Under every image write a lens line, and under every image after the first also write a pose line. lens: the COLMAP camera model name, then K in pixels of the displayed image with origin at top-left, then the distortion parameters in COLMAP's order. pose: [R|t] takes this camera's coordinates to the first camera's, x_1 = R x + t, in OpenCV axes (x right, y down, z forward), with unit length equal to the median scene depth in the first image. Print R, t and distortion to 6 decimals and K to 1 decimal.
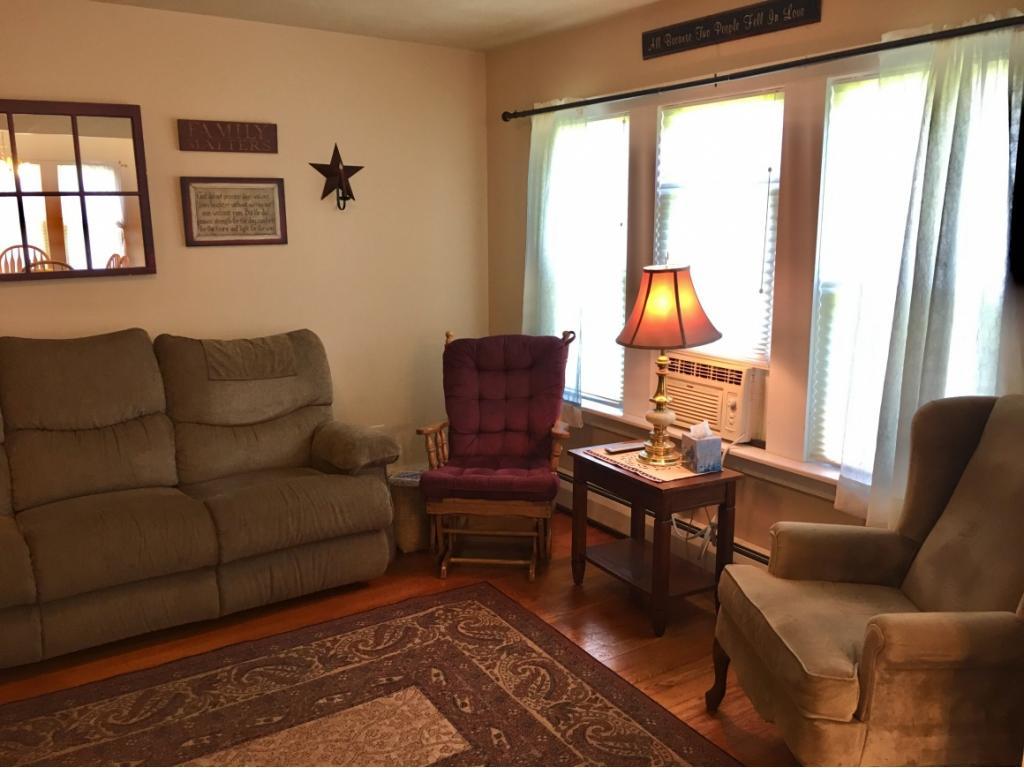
lens RADIAL K [[877.4, 0, 509.1], [0, 877.4, 381.0], [0, 0, 1]] dist [0.069560, -0.096551]
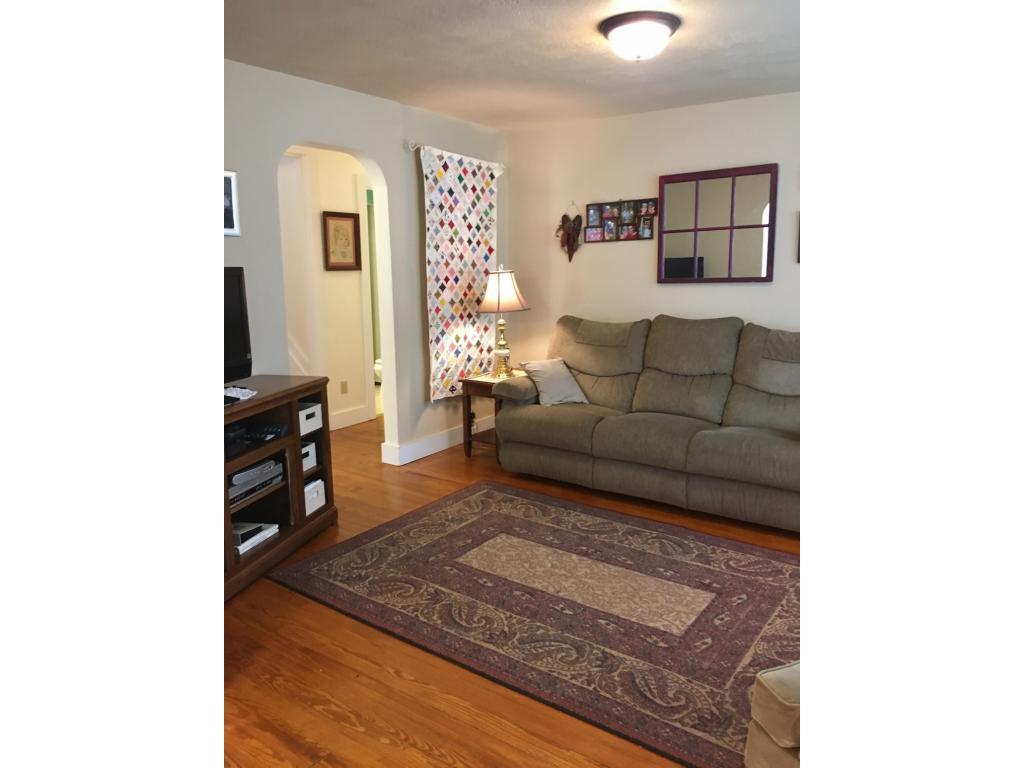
lens RADIAL K [[658.1, 0, 510.1], [0, 658.1, 380.5], [0, 0, 1]] dist [0.047886, -0.020621]
pose [[0.365265, 0.163308, -0.916467, 0.446682], [-0.162496, 0.980562, 0.109965, -0.015078], [0.916612, 0.108756, 0.384701, 0.223406]]
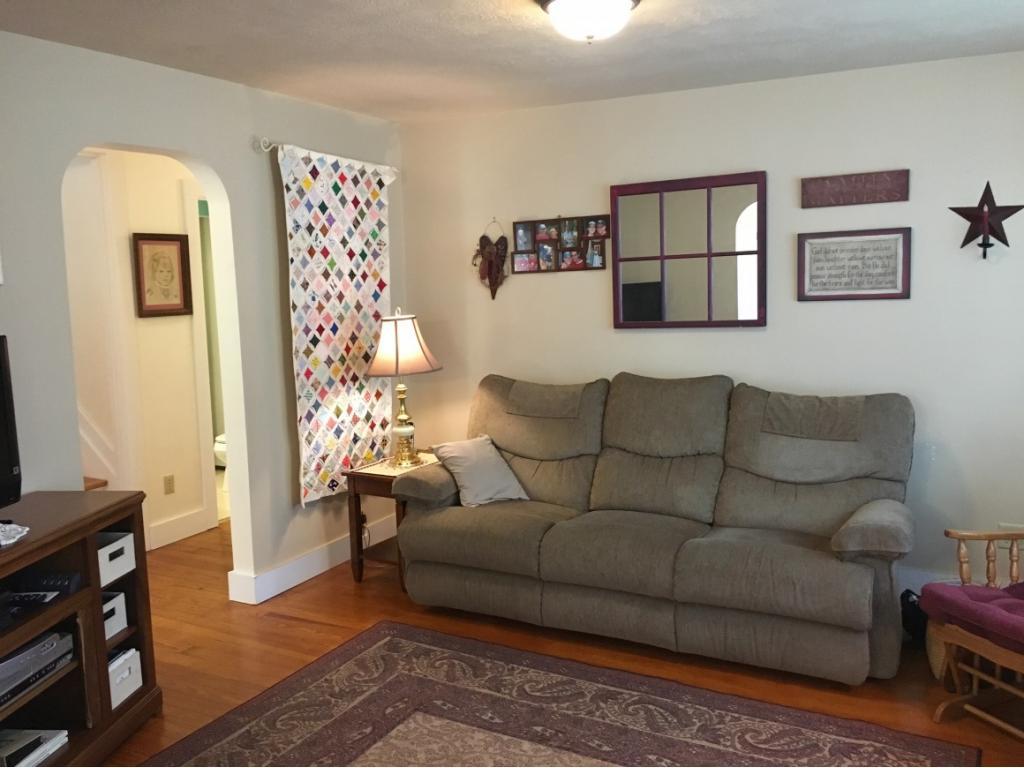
lens RADIAL K [[877.4, 0, 512.7], [0, 877.4, 382.4], [0, 0, 1]] dist [0.069560, -0.096551]
pose [[0.481534, 0.096693, -0.871077, 0.379613], [-0.136476, 0.990044, 0.034454, -0.049841], [0.865736, 0.102290, 0.489936, 0.227700]]
